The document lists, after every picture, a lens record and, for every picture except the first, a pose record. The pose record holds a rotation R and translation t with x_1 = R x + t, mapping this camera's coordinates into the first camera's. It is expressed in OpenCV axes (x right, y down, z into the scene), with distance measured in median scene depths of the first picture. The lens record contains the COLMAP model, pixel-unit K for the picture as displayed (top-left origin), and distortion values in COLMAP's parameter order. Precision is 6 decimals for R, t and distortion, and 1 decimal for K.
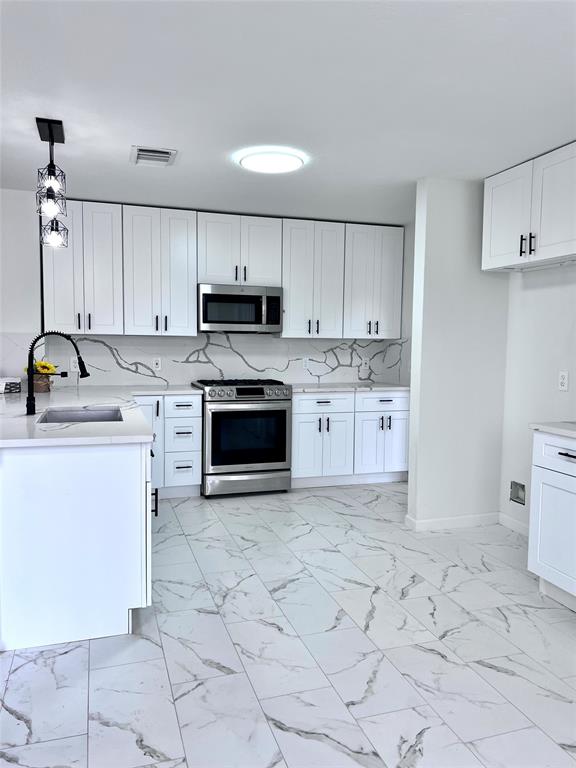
lens RADIAL K [[578.4, 0, 287.0], [0, 578.4, 387.2], [0, 0, 1]] dist [0.027971, -0.023903]
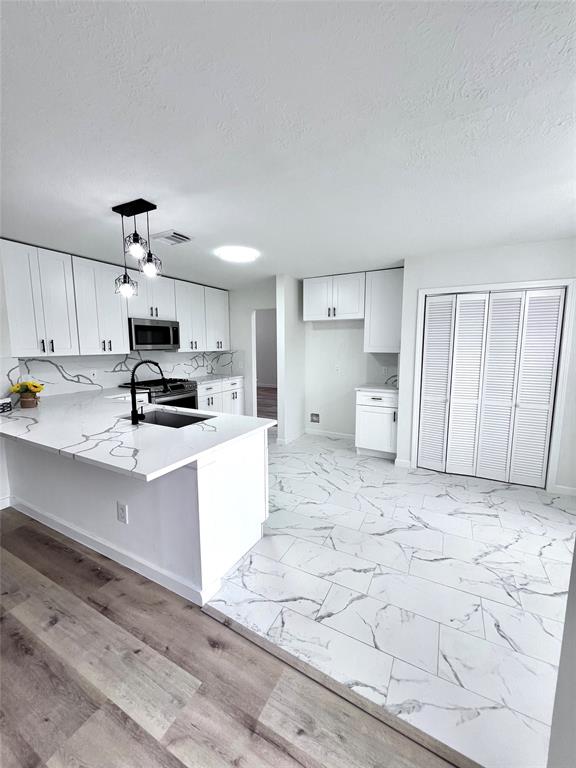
lens RADIAL K [[307.3, 0, 289.1], [0, 307.3, 381.4], [0, 0, 1]] dist [-0.003002, 0.000815]
pose [[0.716245, -0.098210, 0.690904, -0.410028], [0.066873, 0.995151, 0.072131, -0.047033], [-0.694637, -0.005460, 0.719339, 0.155997]]
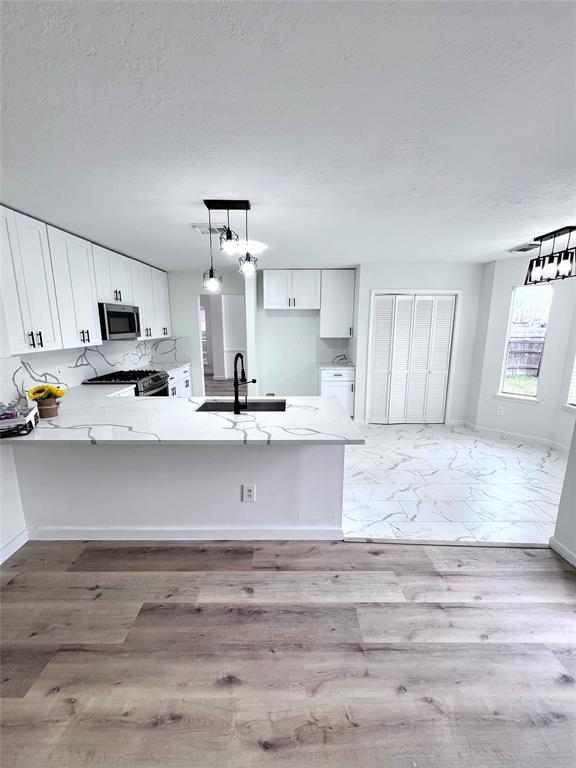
lens RADIAL K [[307.3, 0, 289.9], [0, 307.3, 381.4], [0, 0, 1]] dist [-0.003002, 0.000815]
pose [[0.306889, -0.189046, 0.932781, -0.669713], [0.080767, 0.981712, 0.172390, -0.091682], [-0.948312, 0.022433, 0.316545, 0.394543]]
